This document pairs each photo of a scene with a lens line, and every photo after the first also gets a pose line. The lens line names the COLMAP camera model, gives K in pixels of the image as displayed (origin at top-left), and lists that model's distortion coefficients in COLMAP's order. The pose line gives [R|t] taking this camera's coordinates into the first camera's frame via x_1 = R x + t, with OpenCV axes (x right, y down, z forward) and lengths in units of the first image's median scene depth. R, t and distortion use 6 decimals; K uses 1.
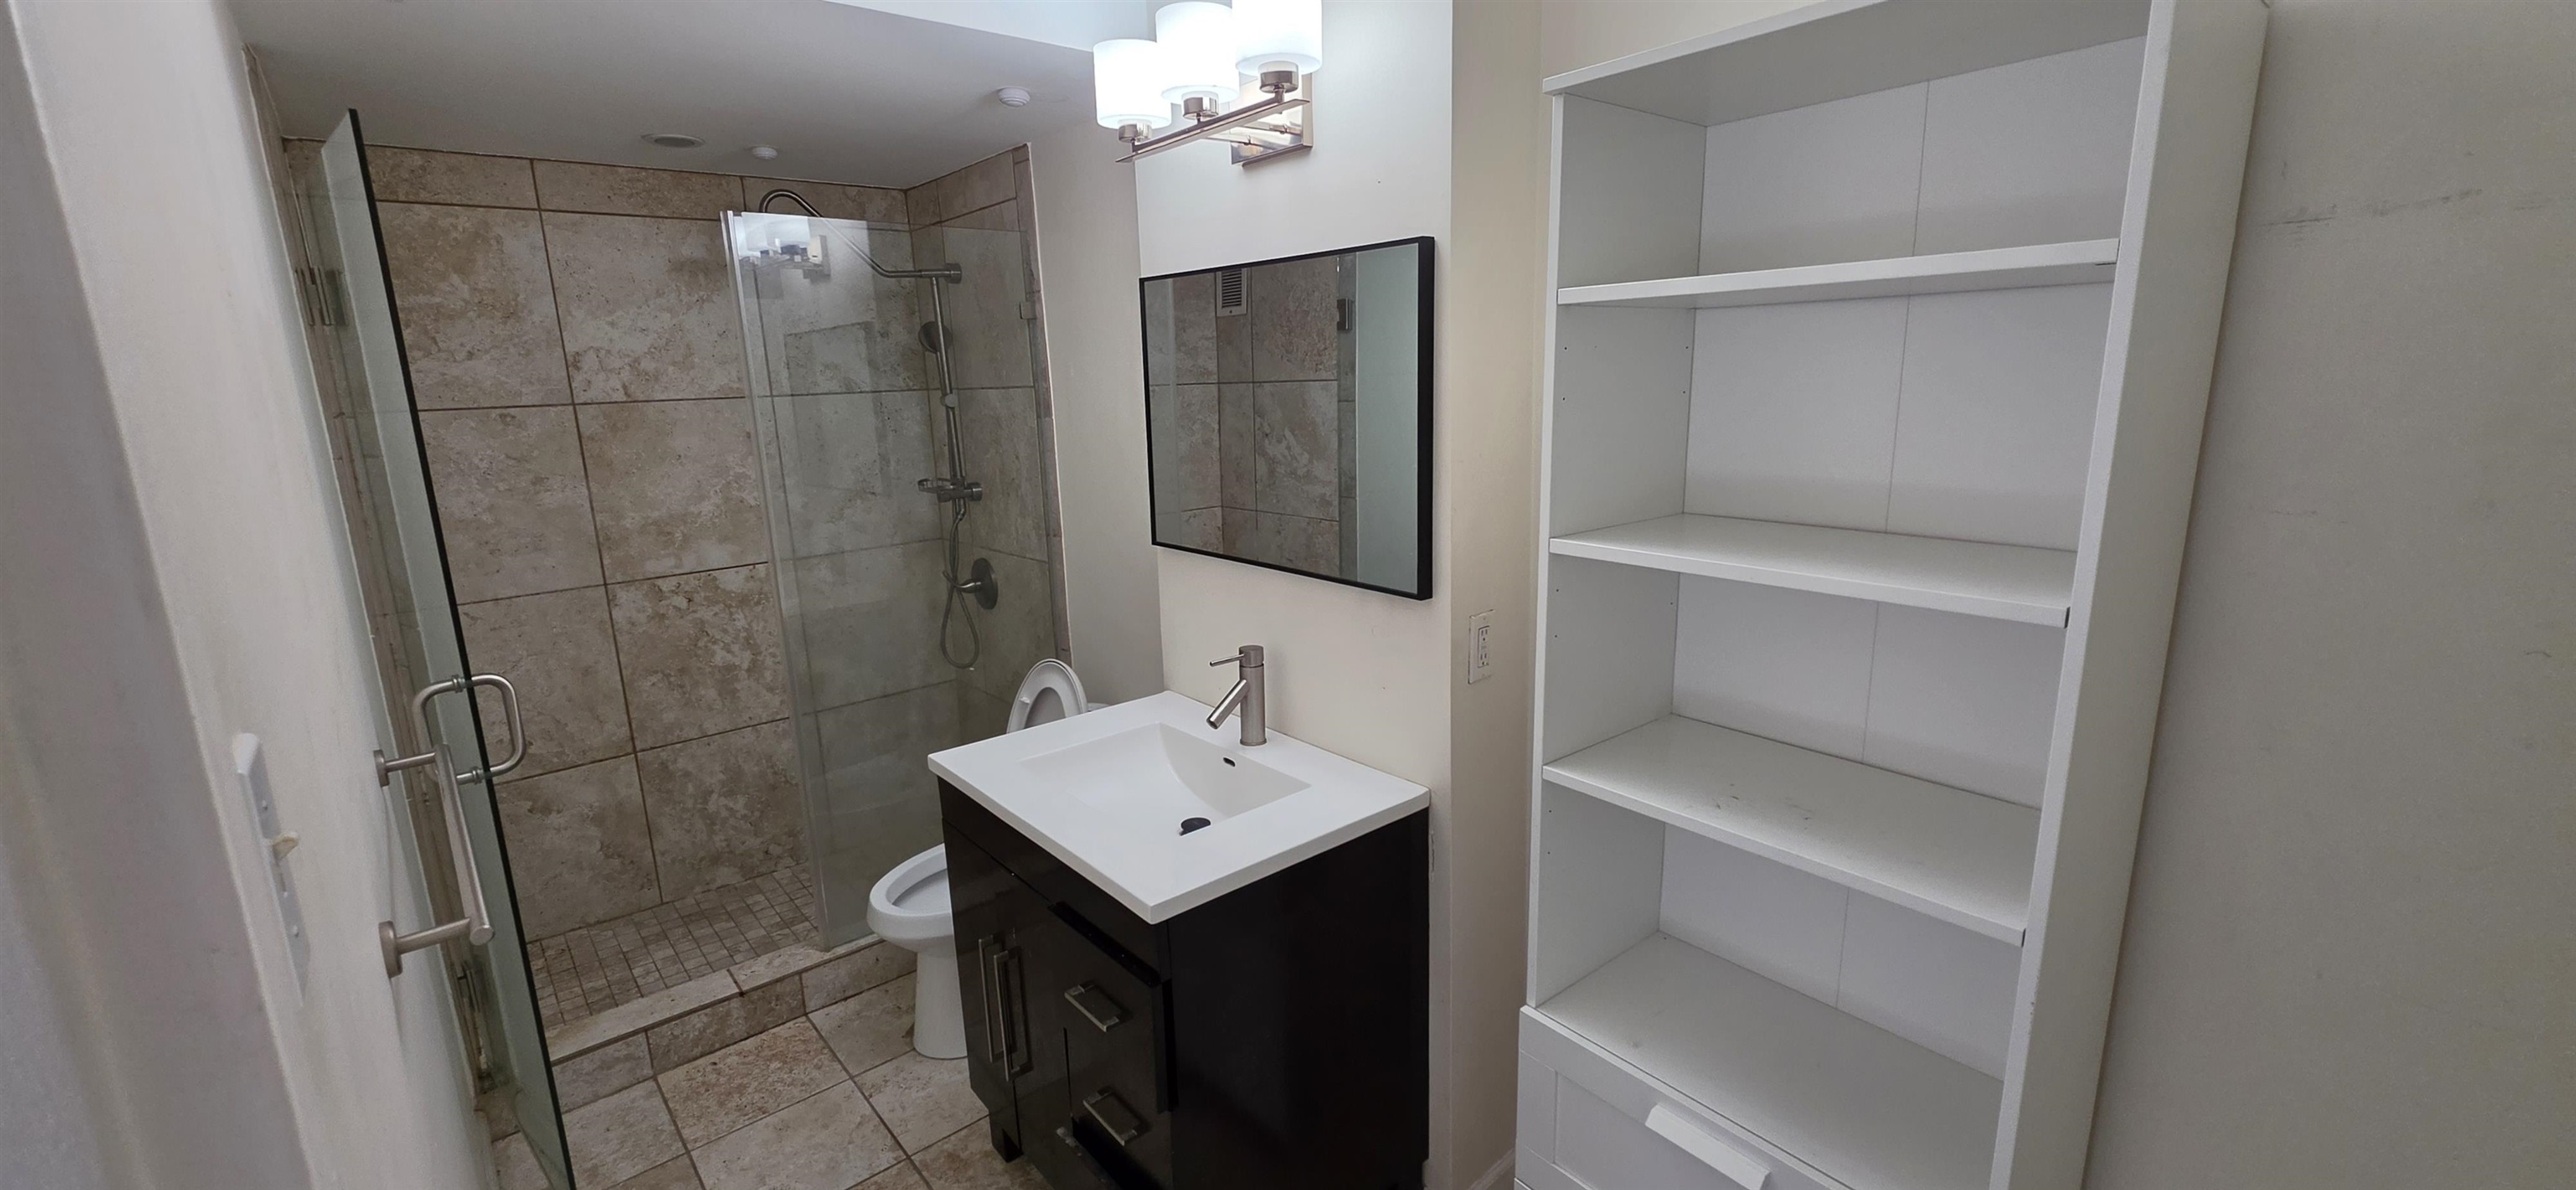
lens RADIAL K [[1036.3, 0, 1290.3], [0, 1036.3, 593.9], [0, 0, 1]] dist [-0.001973, 0.000215]
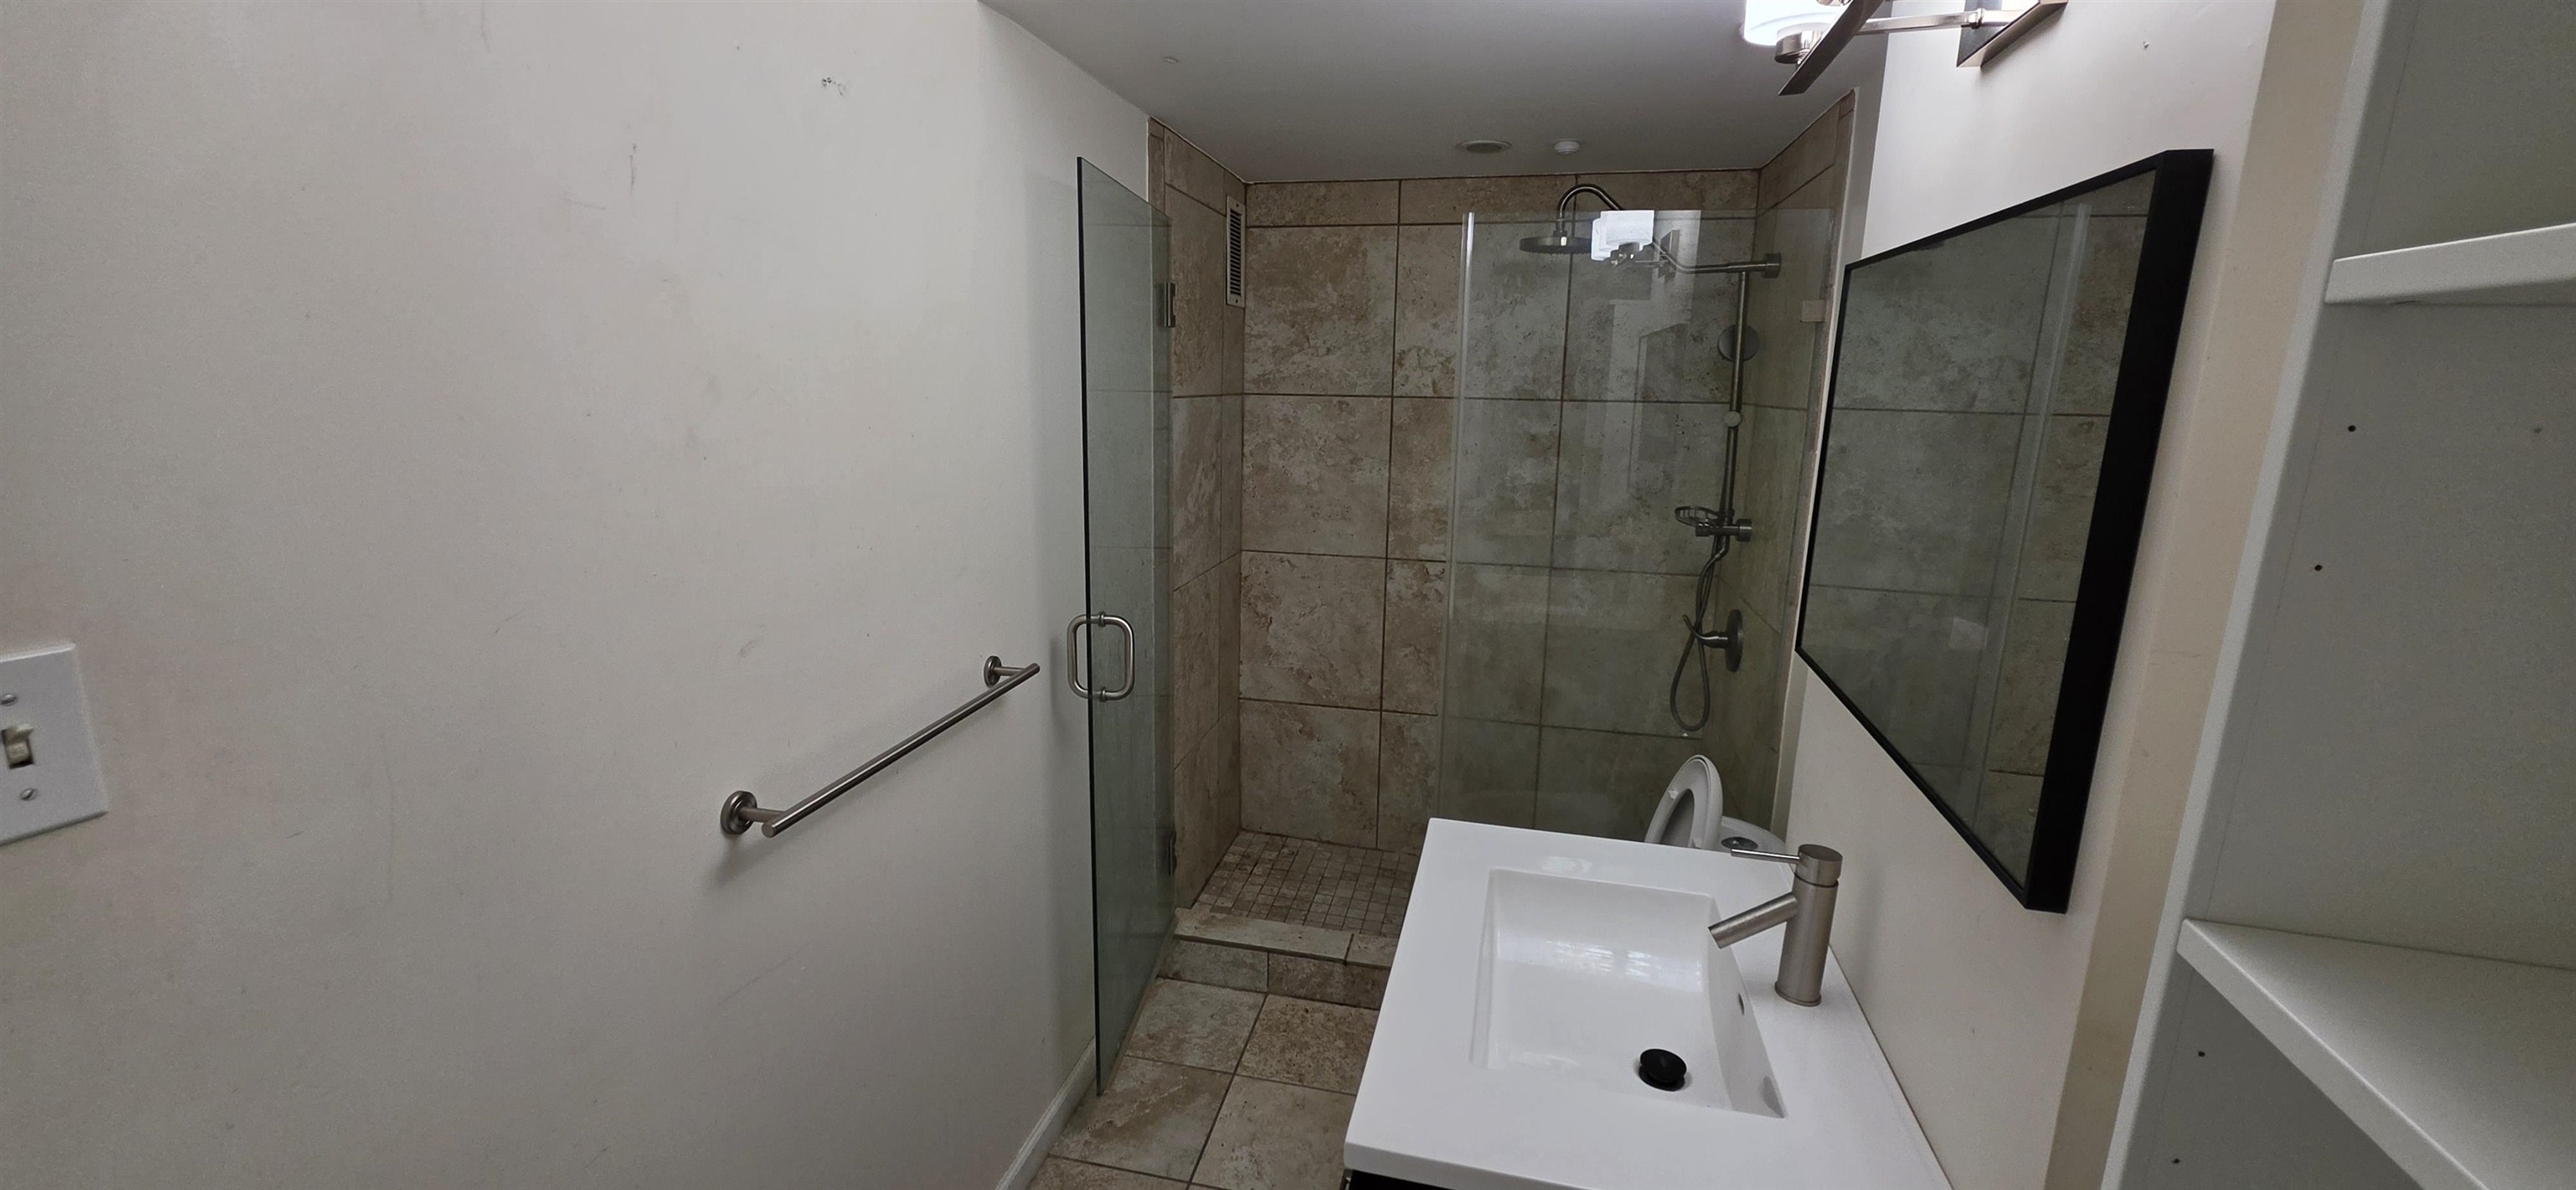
lens RADIAL K [[1036.3, 0, 1286.6], [0, 1036.3, 587.3], [0, 0, 1]] dist [-0.001973, 0.000215]
pose [[0.573455, 0.206234, -0.792854, 0.171037], [-0.208783, 0.972629, 0.101988, -0.070875], [0.792186, 0.107049, 0.600817, 0.249603]]
